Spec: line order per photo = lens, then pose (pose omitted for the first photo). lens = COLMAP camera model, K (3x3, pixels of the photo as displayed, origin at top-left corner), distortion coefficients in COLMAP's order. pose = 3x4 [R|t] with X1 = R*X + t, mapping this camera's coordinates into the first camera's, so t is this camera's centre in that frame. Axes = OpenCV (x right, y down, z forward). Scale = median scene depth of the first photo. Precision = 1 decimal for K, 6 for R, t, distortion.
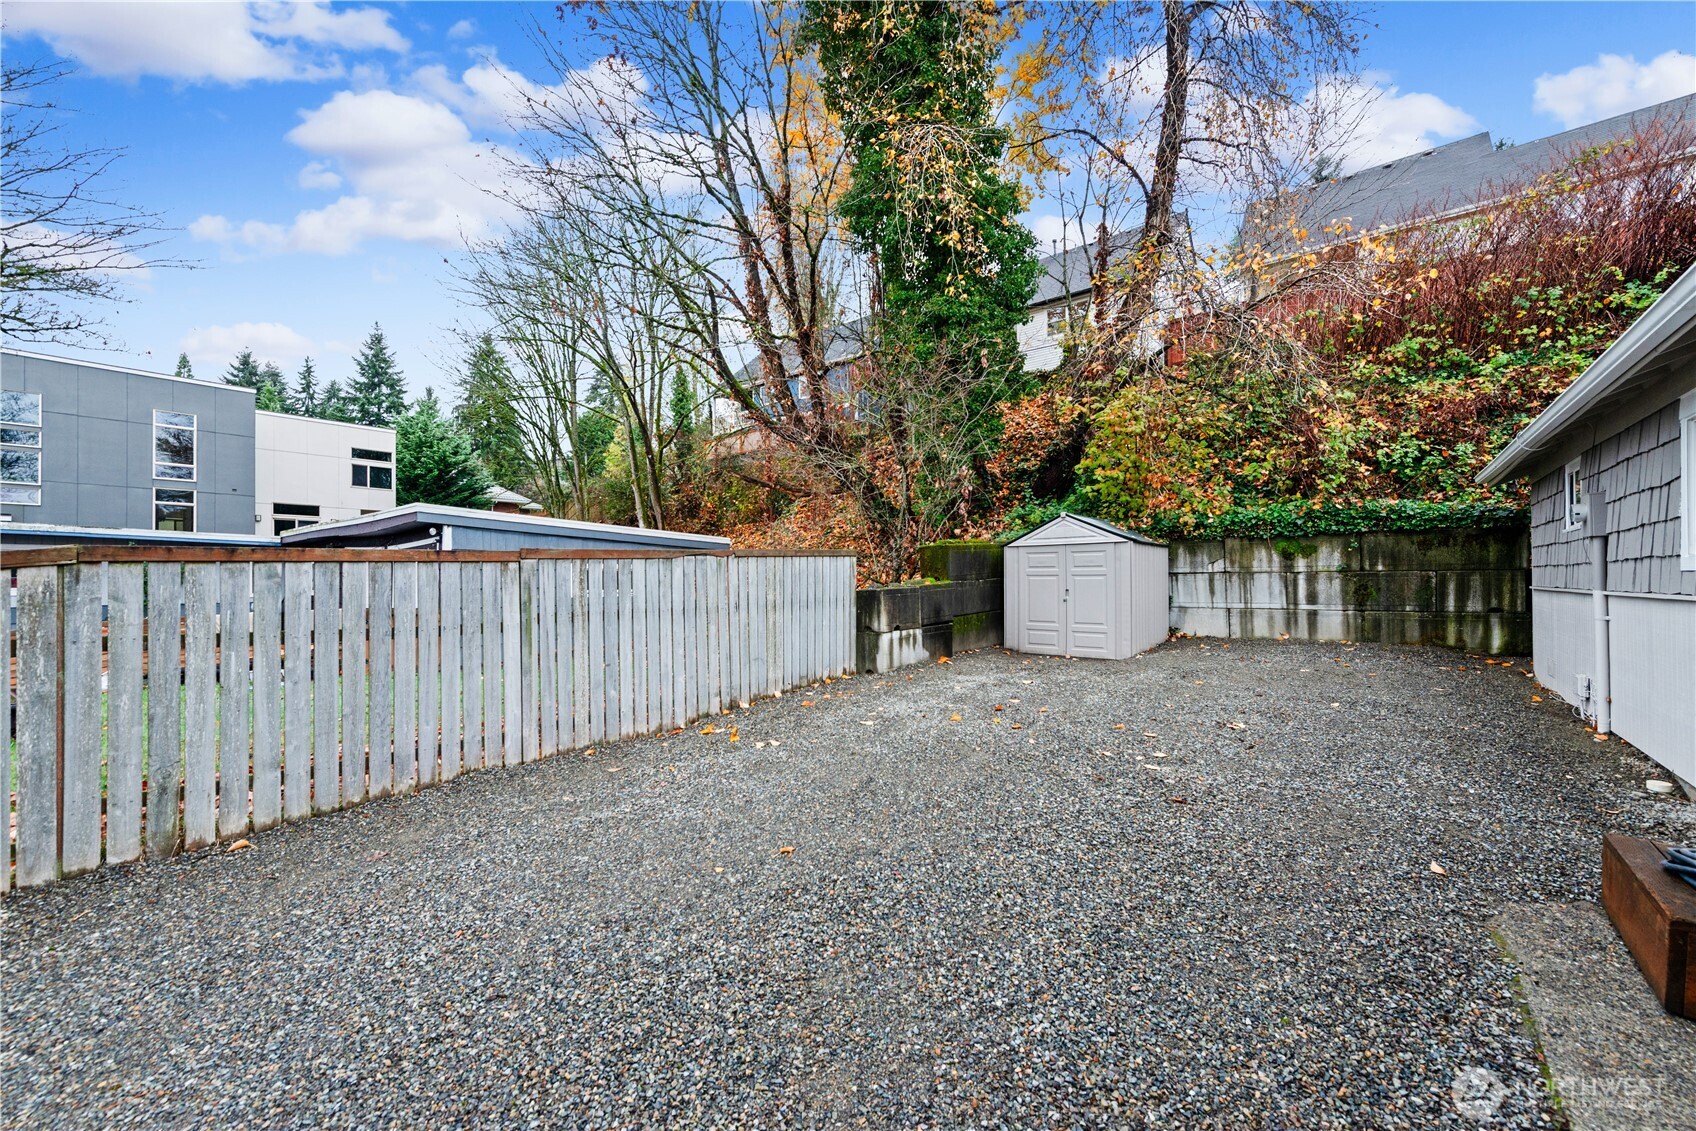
lens RADIAL K [[668.5, 0, 848.5], [0, 668.5, 575.9], [0, 0, 1]] dist [0.000530, -0.000211]
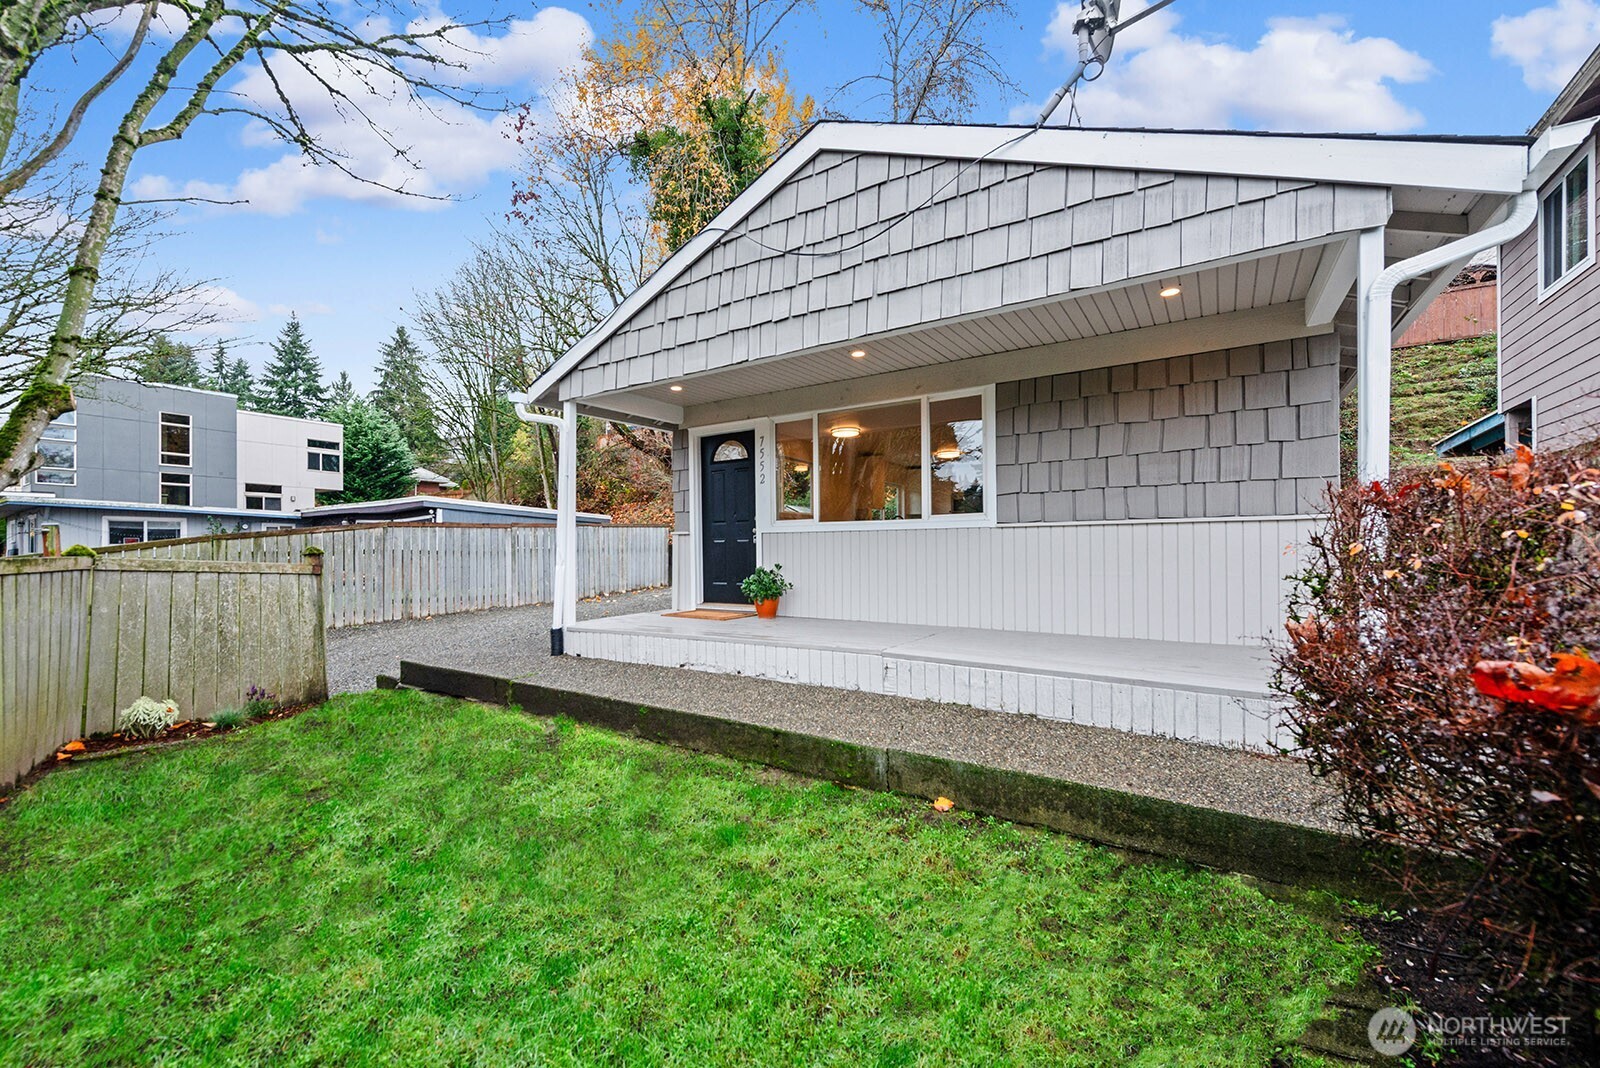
lens RADIAL K [[630.7, 0, 800.5], [0, 630.7, 543.8], [0, 0, 1]] dist [0.000530, -0.000211]
pose [[0.995906, 0.003123, 0.090345, 0.187107], [-0.002564, 0.999977, -0.006298, 0.024813], [-0.090362, 0.006041, 0.995891, -0.721546]]
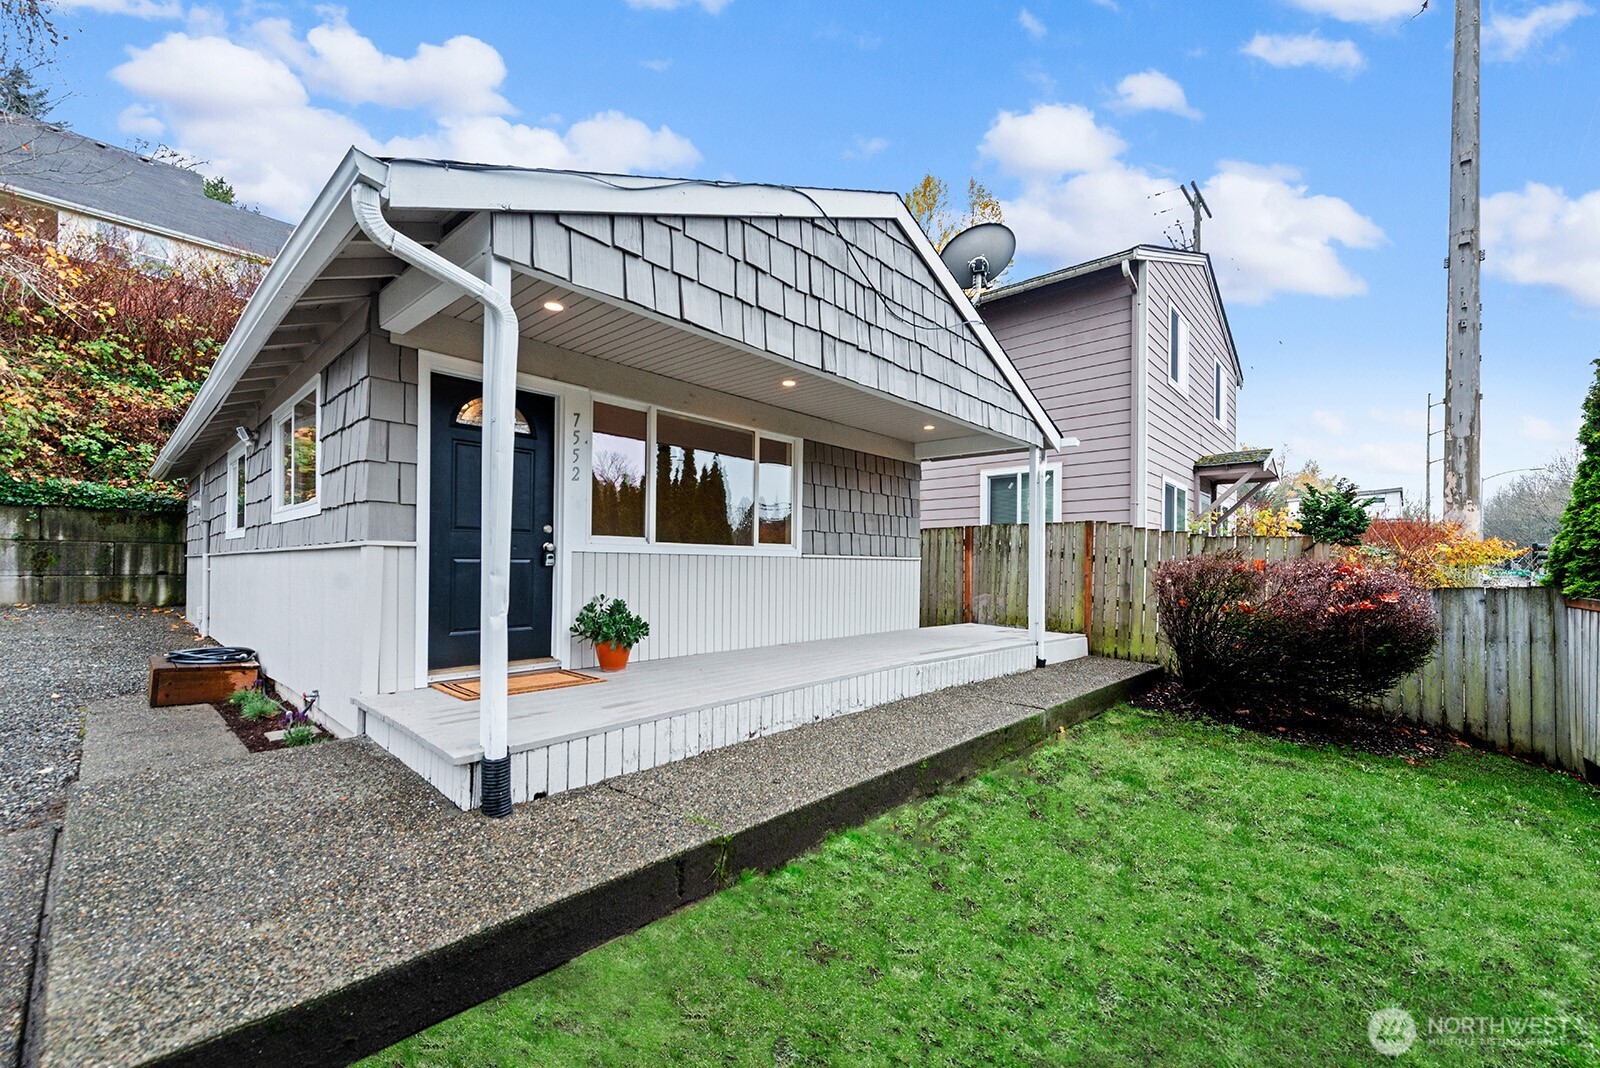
lens RADIAL K [[644.6, 0, 804.2], [0, 644.6, 560.3], [0, 0, 1]] dist [0.000862, 0.000101]
pose [[0.066507, 0.016078, 0.997656, -0.202203], [-0.015442, 0.999767, -0.015082, 0.020765], [-0.997666, -0.014403, 0.066740, -0.312240]]
